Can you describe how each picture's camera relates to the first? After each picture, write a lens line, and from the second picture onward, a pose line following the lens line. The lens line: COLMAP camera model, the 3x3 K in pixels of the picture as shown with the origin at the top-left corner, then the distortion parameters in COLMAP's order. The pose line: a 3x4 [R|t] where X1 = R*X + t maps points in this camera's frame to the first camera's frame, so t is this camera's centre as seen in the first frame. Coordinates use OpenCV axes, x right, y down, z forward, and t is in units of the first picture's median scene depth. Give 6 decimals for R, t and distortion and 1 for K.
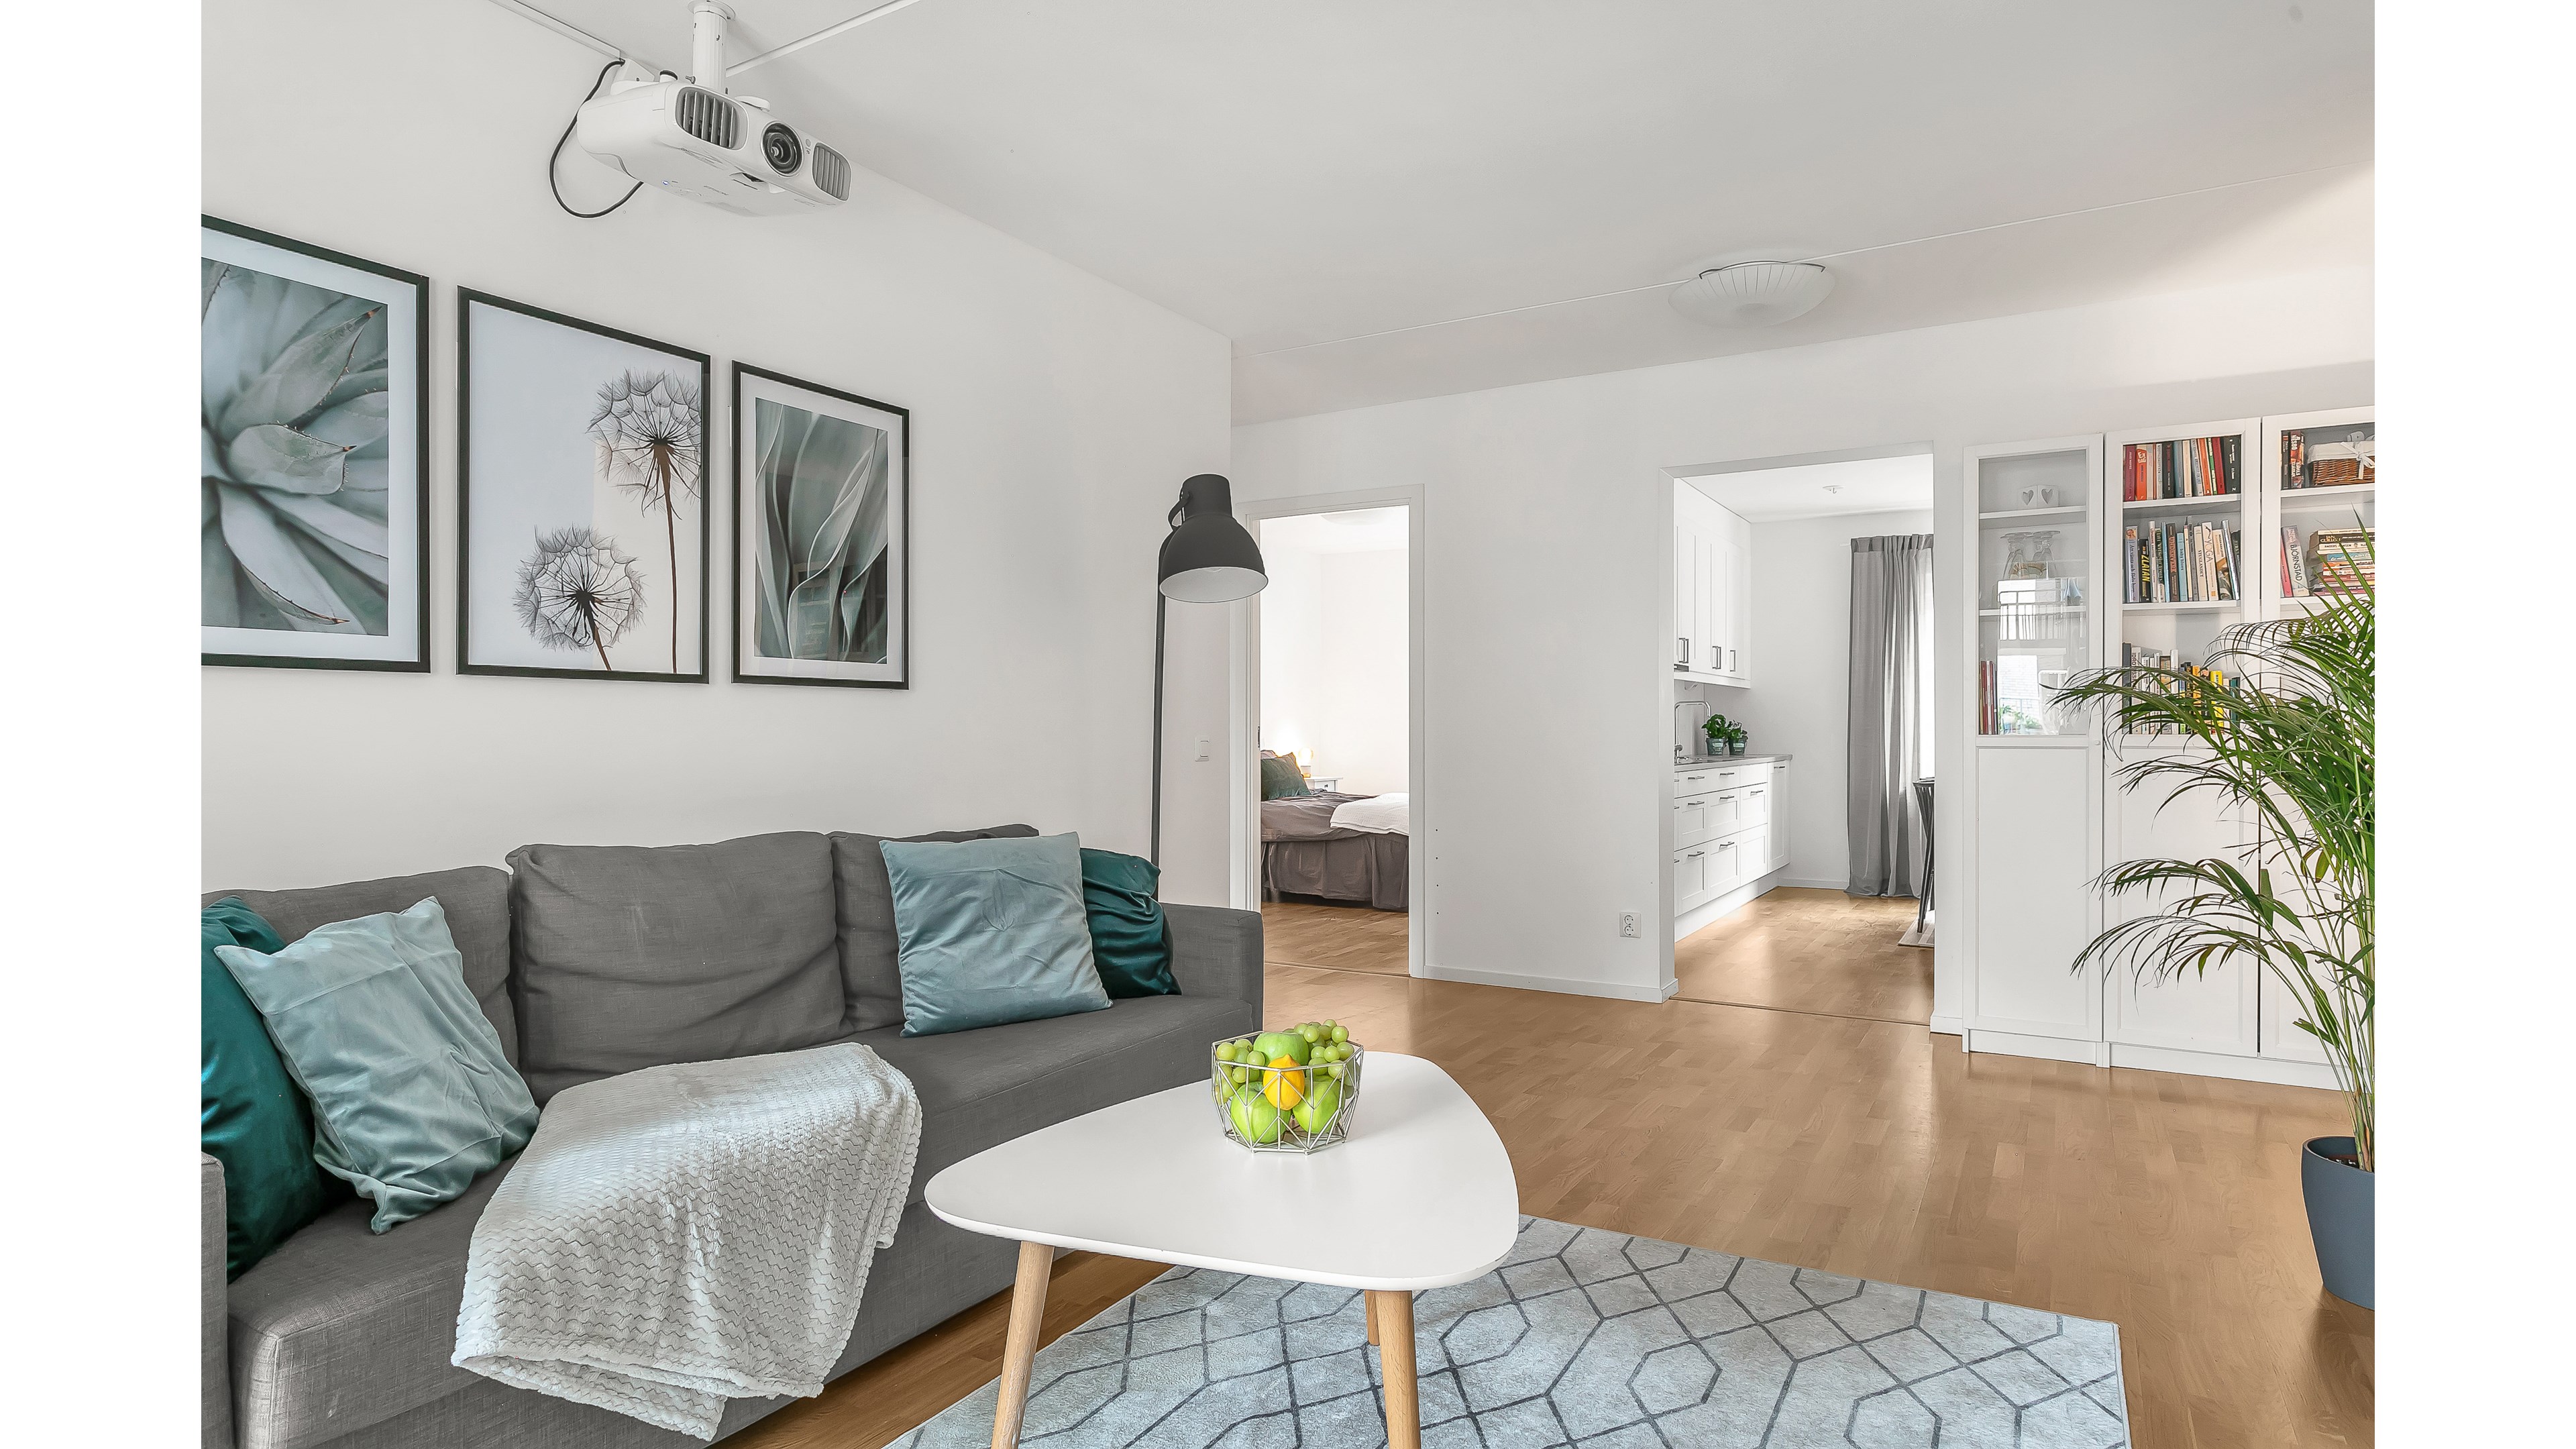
lens RADIAL K [[1312.2, 0, 1291.0], [0, 1312.2, 732.5], [0, 0, 1]] dist [-0.000556, -0.000101]
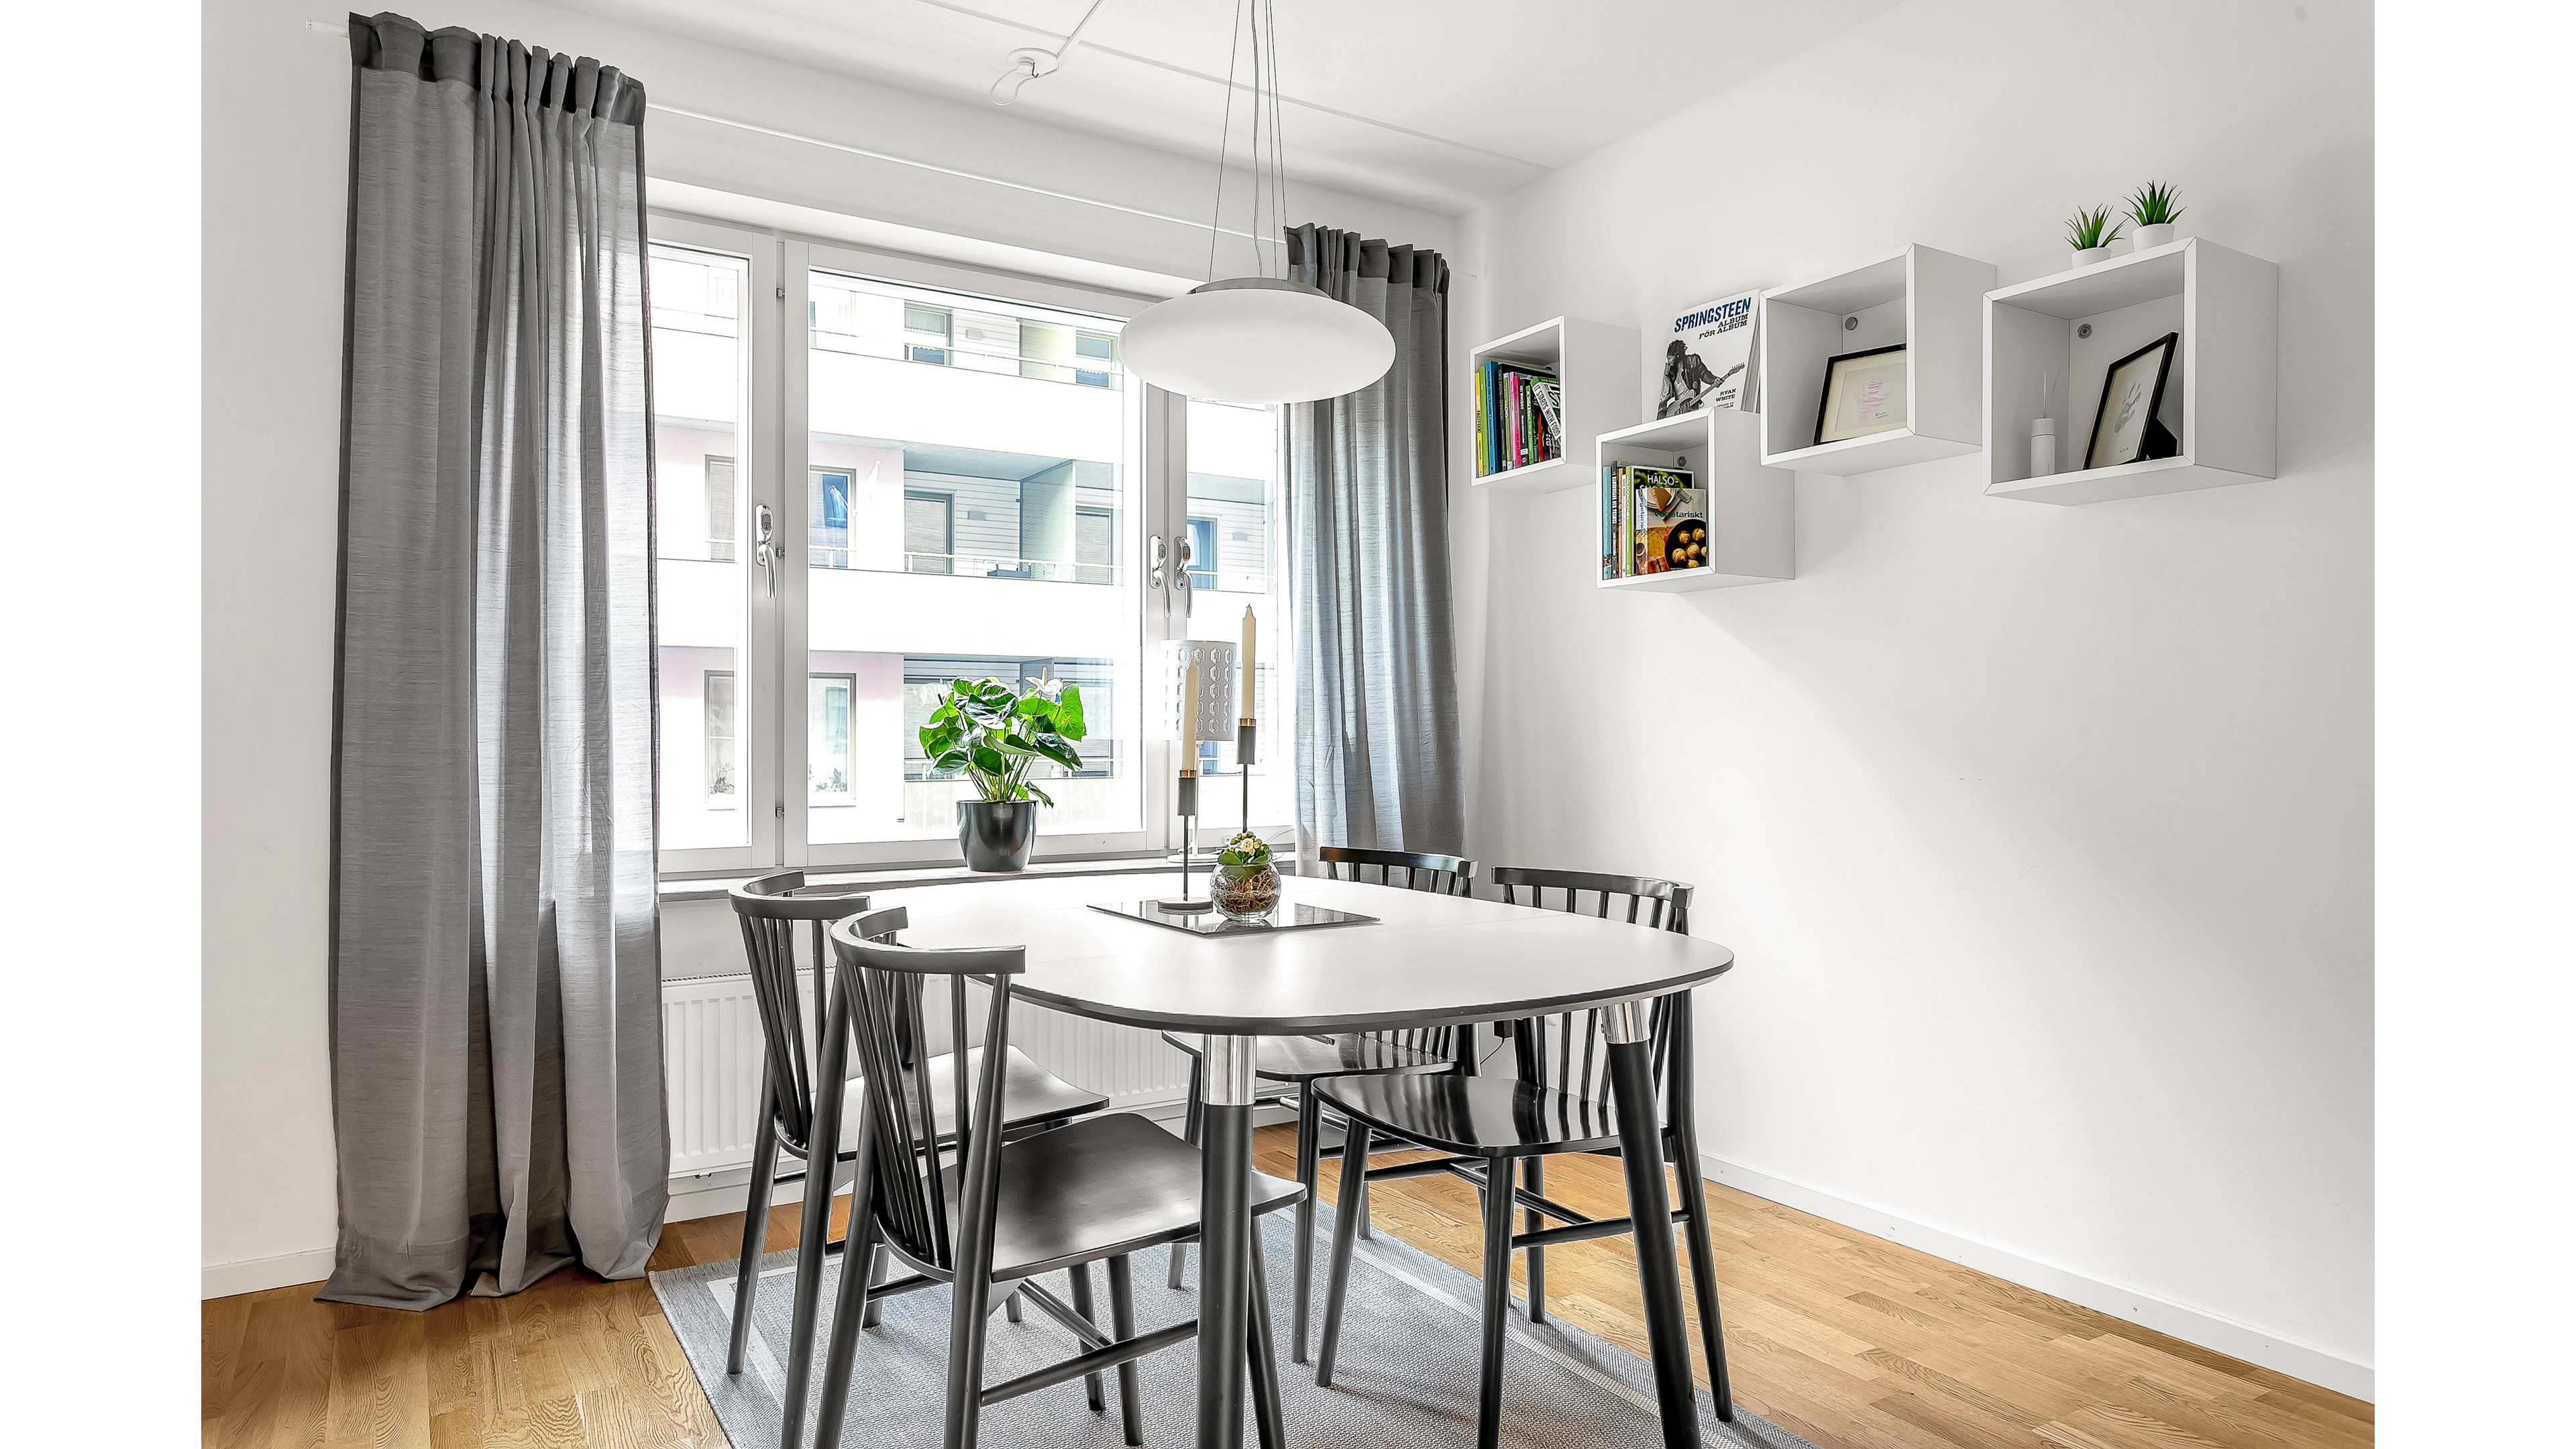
lens RADIAL K [[1473.5, 0, 1291.1], [0, 1473.5, 729.6], [0, 0, 1]] dist [0.002779, 0.005269]
pose [[0.452908, 0.004469, 0.891546, 0.231964], [-0.003360, 0.999989, -0.003306, 0.002463], [-0.891551, -0.001499, 0.452918, 0.659234]]
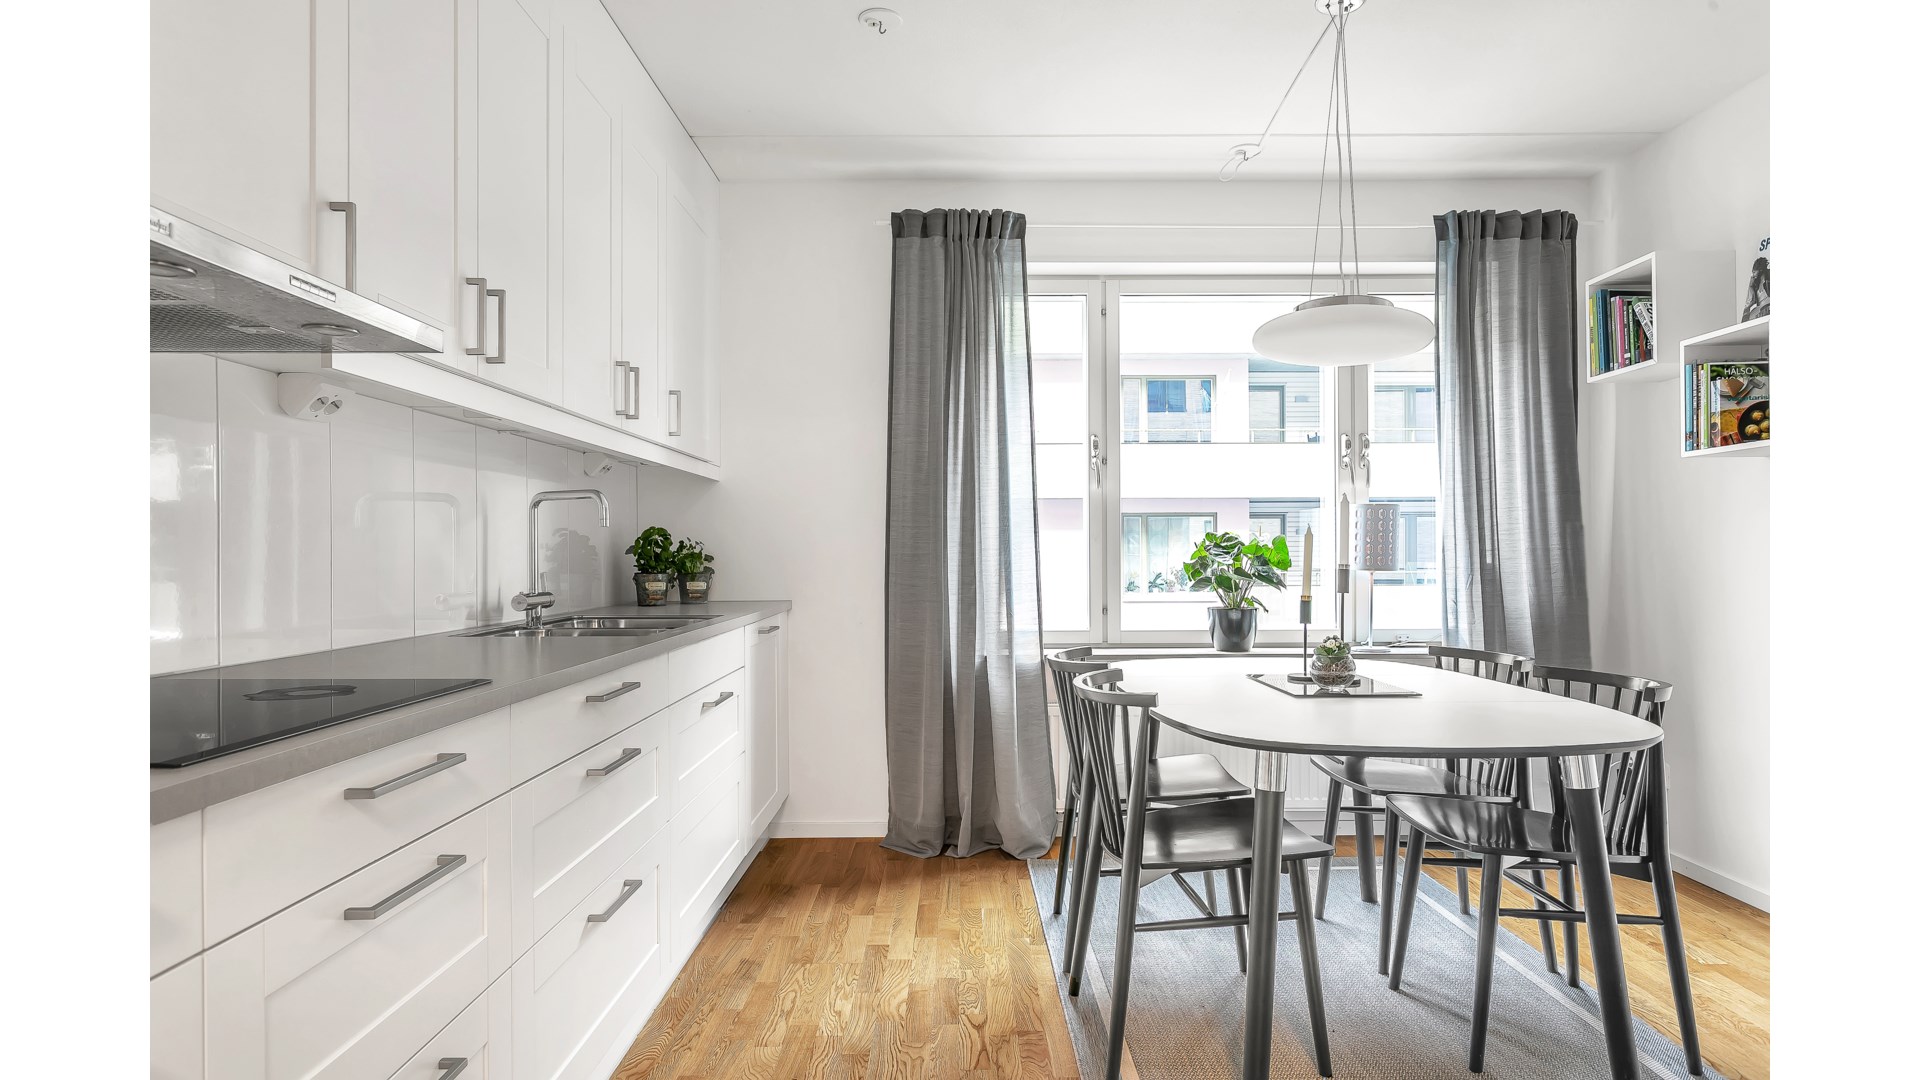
lens RADIAL K [[1091.1, 0, 967.4], [0, 1091.1, 537.7], [0, 0, 1]] dist [0.001228, 0.002616]
pose [[0.856267, 0.000742, 0.516533, 0.207864], [0.002111, 0.999986, -0.004935, -0.007289], [-0.516529, 0.005316, 0.856253, 0.566968]]
